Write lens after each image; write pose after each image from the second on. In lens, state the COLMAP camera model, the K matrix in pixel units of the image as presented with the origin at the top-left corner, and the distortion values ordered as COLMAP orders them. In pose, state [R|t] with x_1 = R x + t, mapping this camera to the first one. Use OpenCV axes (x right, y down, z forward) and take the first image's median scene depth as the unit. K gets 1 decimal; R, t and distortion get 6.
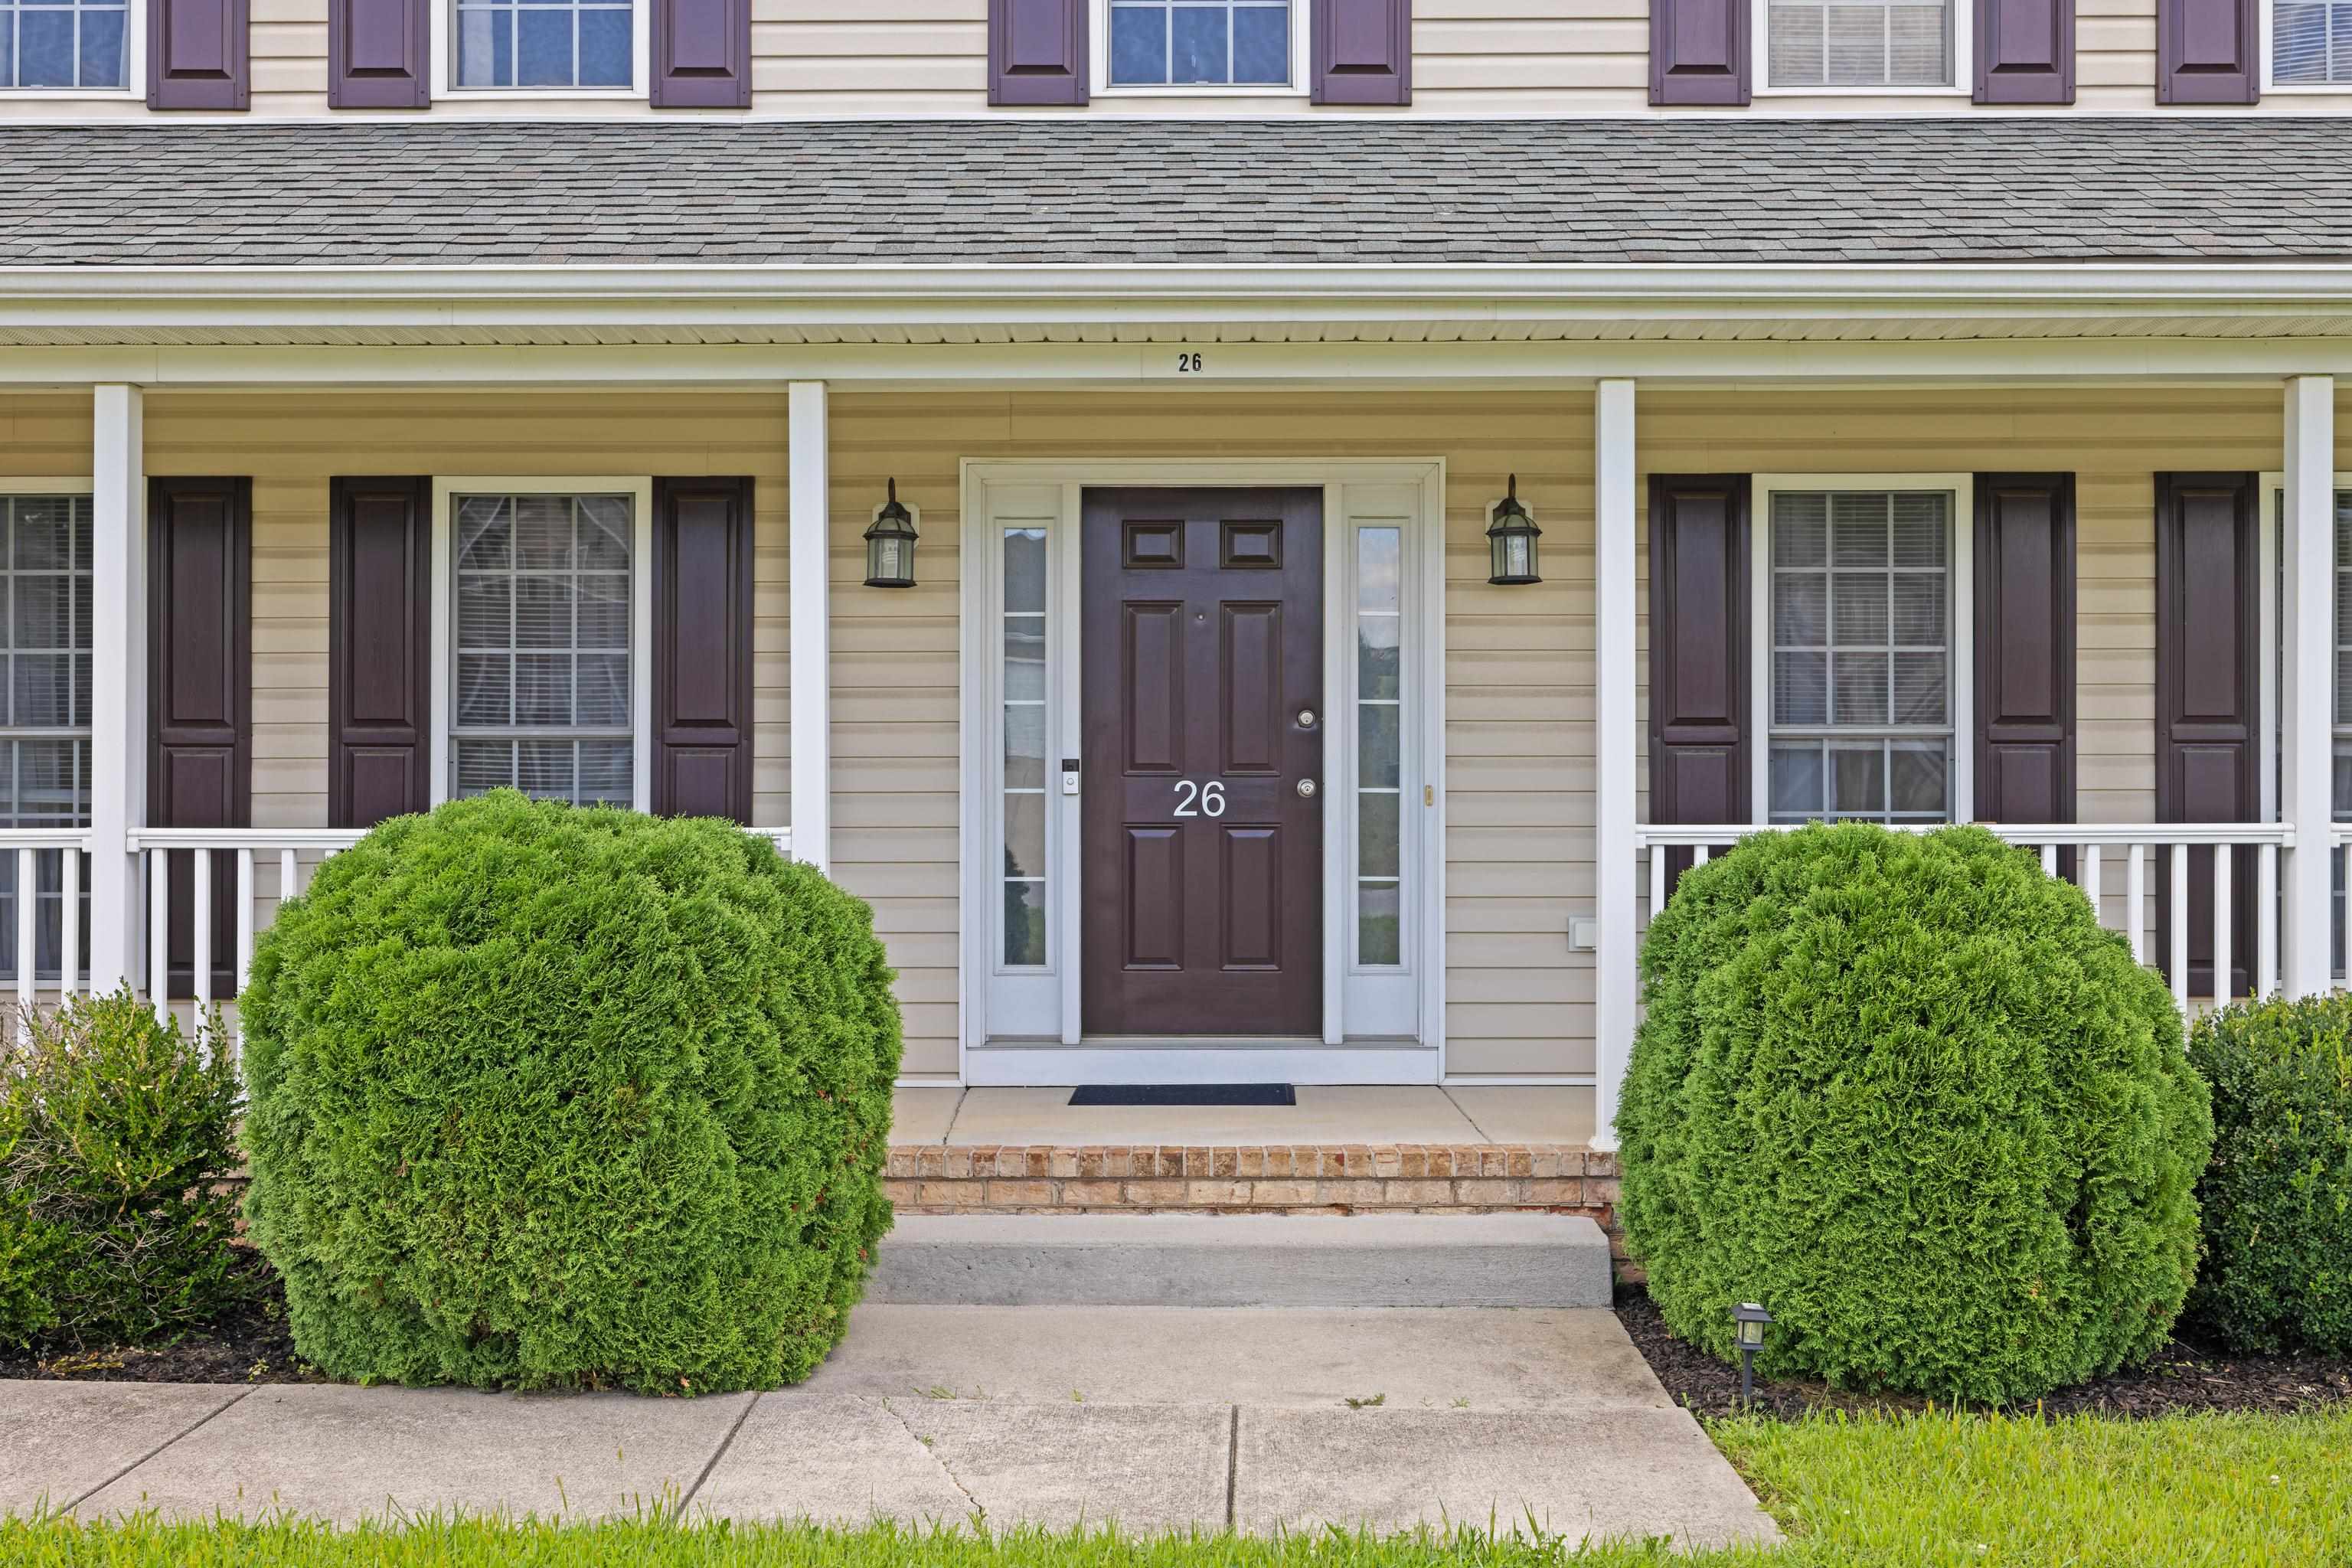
lens RADIAL K [[2343.0, 0, 1190.6], [0, 2343.0, 784.9], [0, 0, 1]] dist [-0.002231, 0.000000]
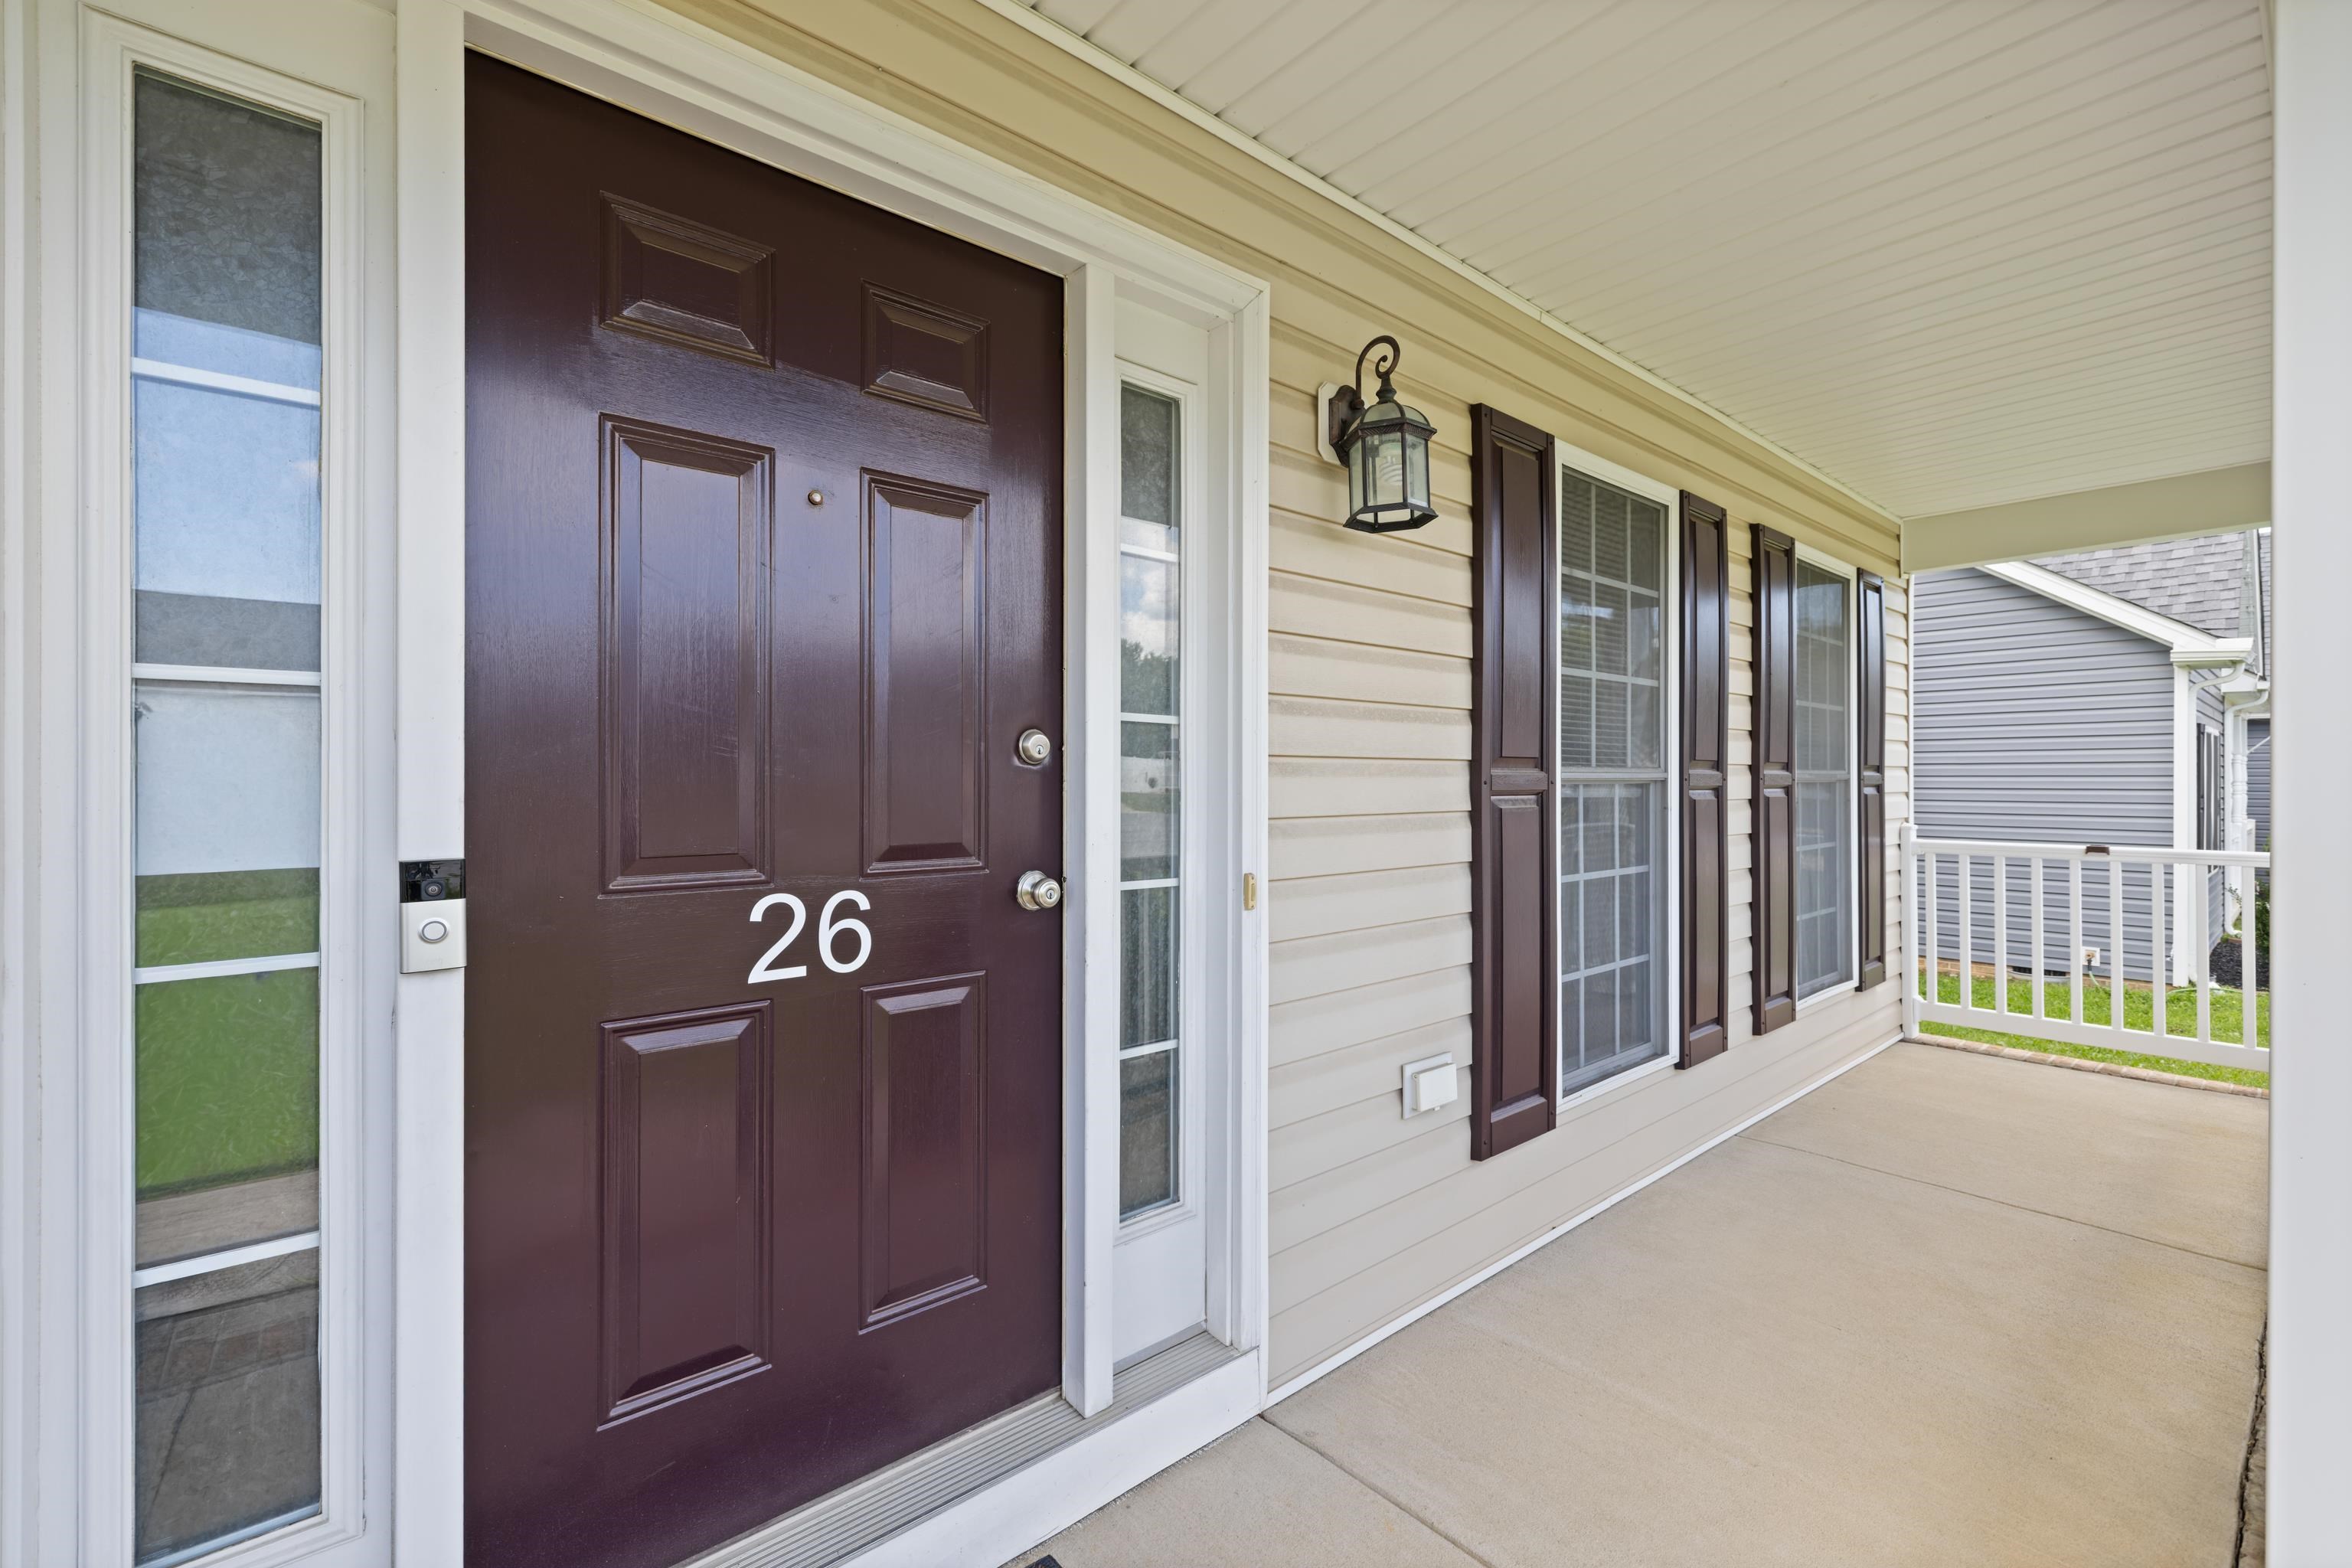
lens RADIAL K [[1014.6, 0, 1209.9], [0, 1014.6, 789.5], [0, 0, 1]] dist [-0.000454, -0.000033]
pose [[0.746777, -0.005422, 0.665053, -0.063956], [0.000764, 0.999973, 0.007295, -0.021399], [-0.665074, -0.004940, 0.746761, 0.832215]]
